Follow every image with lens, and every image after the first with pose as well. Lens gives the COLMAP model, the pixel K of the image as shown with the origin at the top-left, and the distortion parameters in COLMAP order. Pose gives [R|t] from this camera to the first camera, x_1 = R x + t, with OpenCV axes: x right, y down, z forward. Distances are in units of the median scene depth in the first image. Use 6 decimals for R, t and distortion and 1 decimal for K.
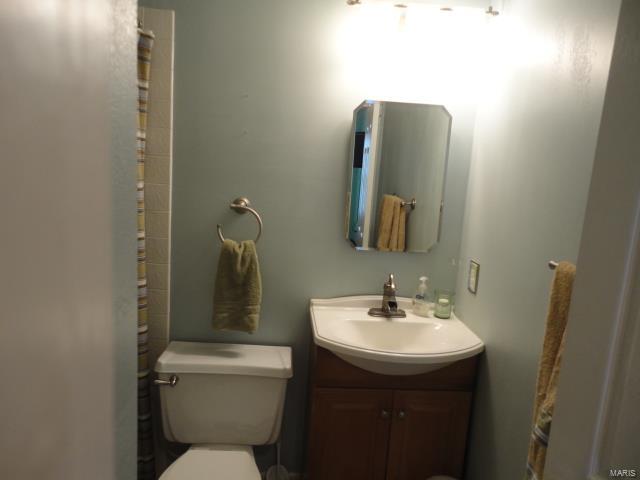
lens RADIAL K [[478.3, 0, 320.0], [0, 478.3, 240.0], [0, 0, 1]] dist [0.033051, 0.001033]
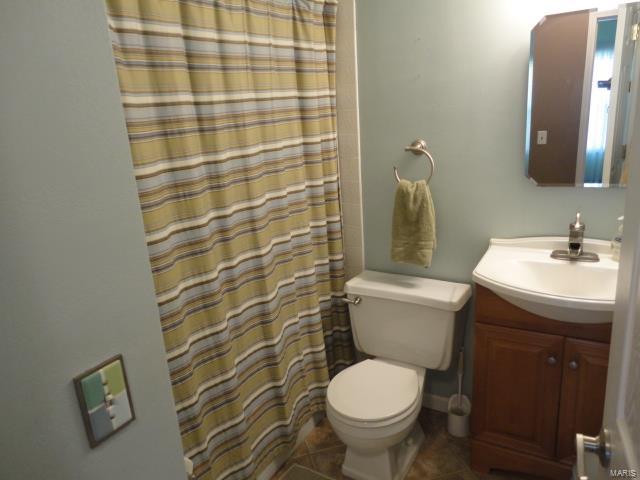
lens RADIAL K [[478.3, 0, 320.0], [0, 478.3, 240.0], [0, 0, 1]] dist [0.033051, 0.001033]
pose [[0.821247, 0.035034, -0.569497, 0.274504], [0.023613, 0.995171, 0.095271, 0.026293], [0.570085, -0.091689, 0.816454, -0.004381]]
